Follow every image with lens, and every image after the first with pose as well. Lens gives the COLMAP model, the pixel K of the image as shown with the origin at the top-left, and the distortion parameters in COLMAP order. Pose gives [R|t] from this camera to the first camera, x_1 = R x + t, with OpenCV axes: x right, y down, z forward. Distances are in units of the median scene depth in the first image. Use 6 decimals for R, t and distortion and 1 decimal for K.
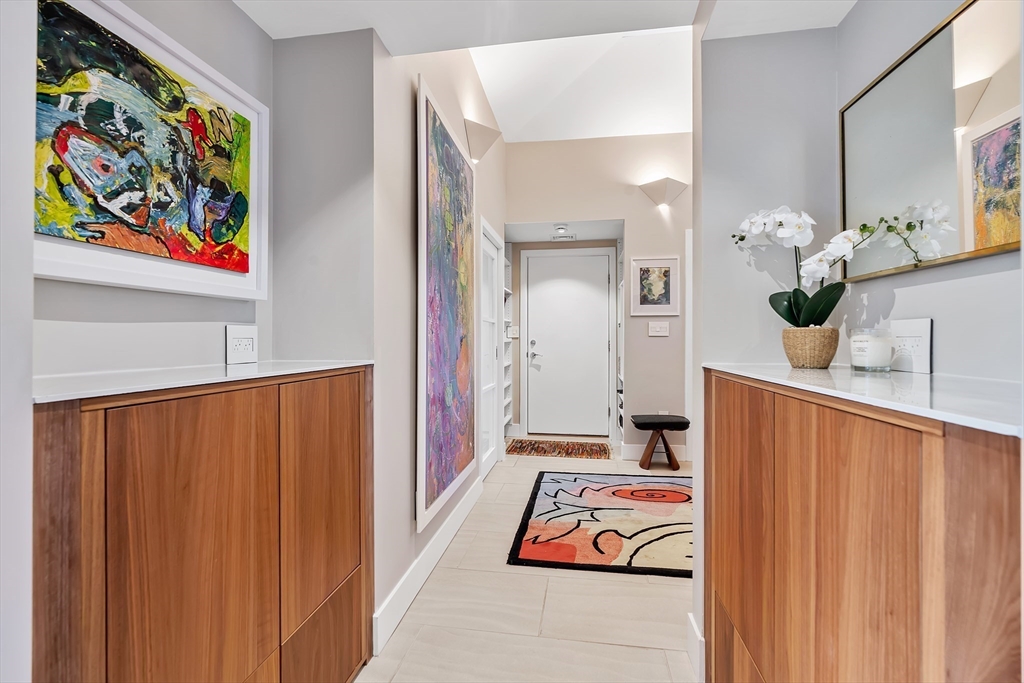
lens RADIAL K [[460.4, 0, 507.4], [0, 460.4, 337.8], [0, 0, 1]] dist [-0.014454, 0.006456]
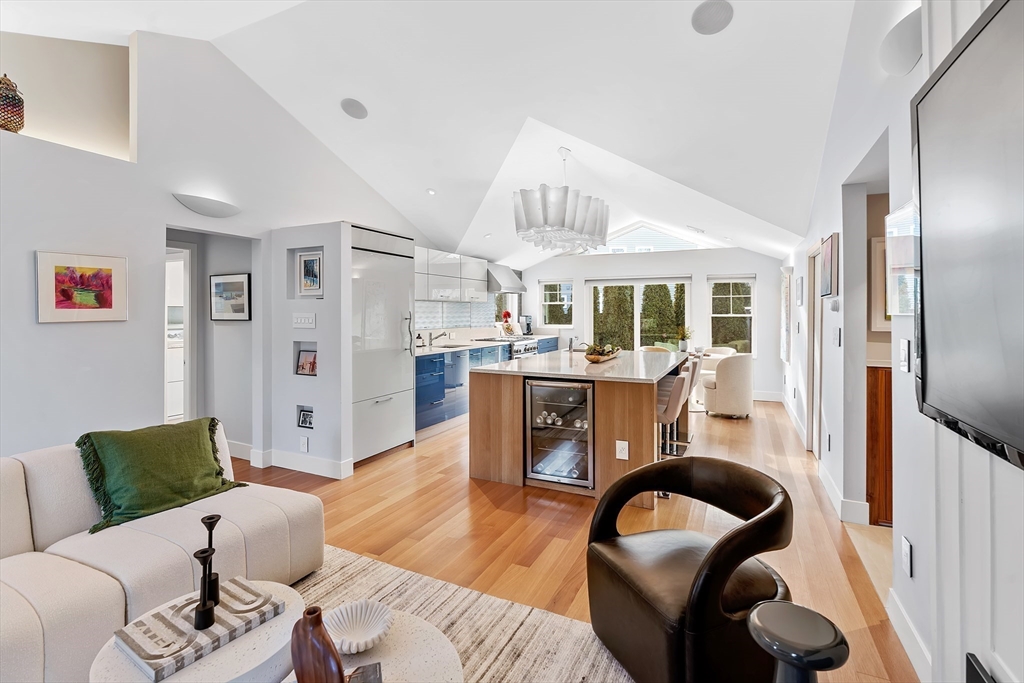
lens RADIAL K [[469.3, 0, 512.5], [0, 469.3, 311.2], [0, 0, 1]] dist [-0.015340, 0.000041]
pose [[-0.282681, -0.004931, -0.959201, 2.403731], [0.000920, 0.999985, -0.005412, -0.205442], [0.959214, -0.002412, -0.282672, -0.604826]]
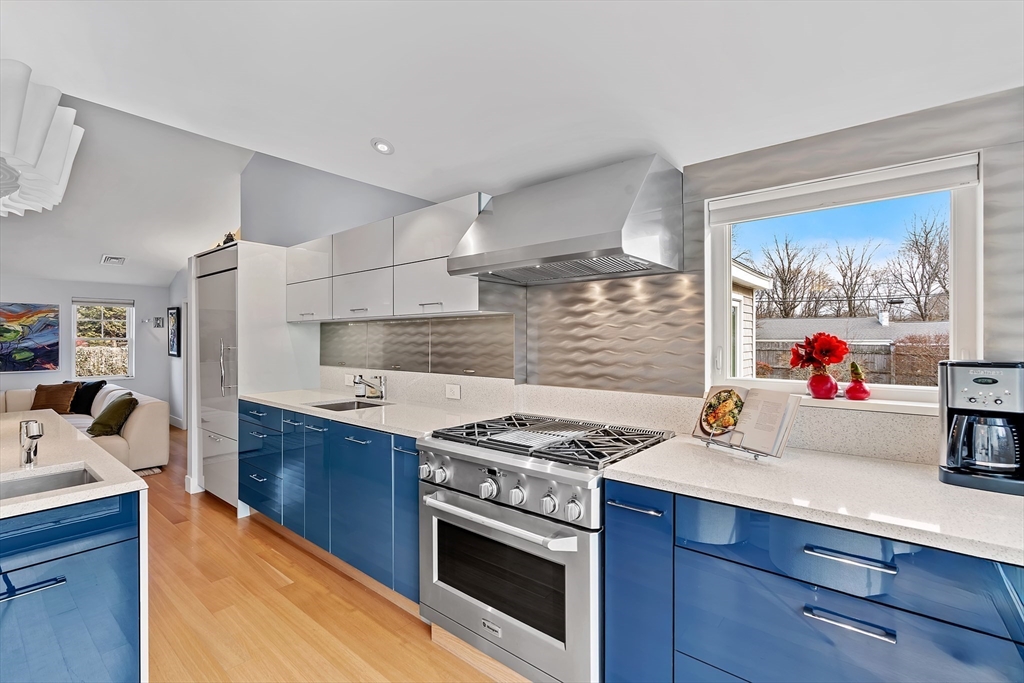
lens RADIAL K [[460.4, 0, 507.4], [0, 460.4, 337.8], [0, 0, 1]] dist [-0.014454, 0.006456]
pose [[-0.859405, -0.000476, 0.511295, -4.140638], [-0.001546, 0.999997, -0.001667, -0.229243], [-0.511293, -0.002223, -0.859404, -0.895565]]
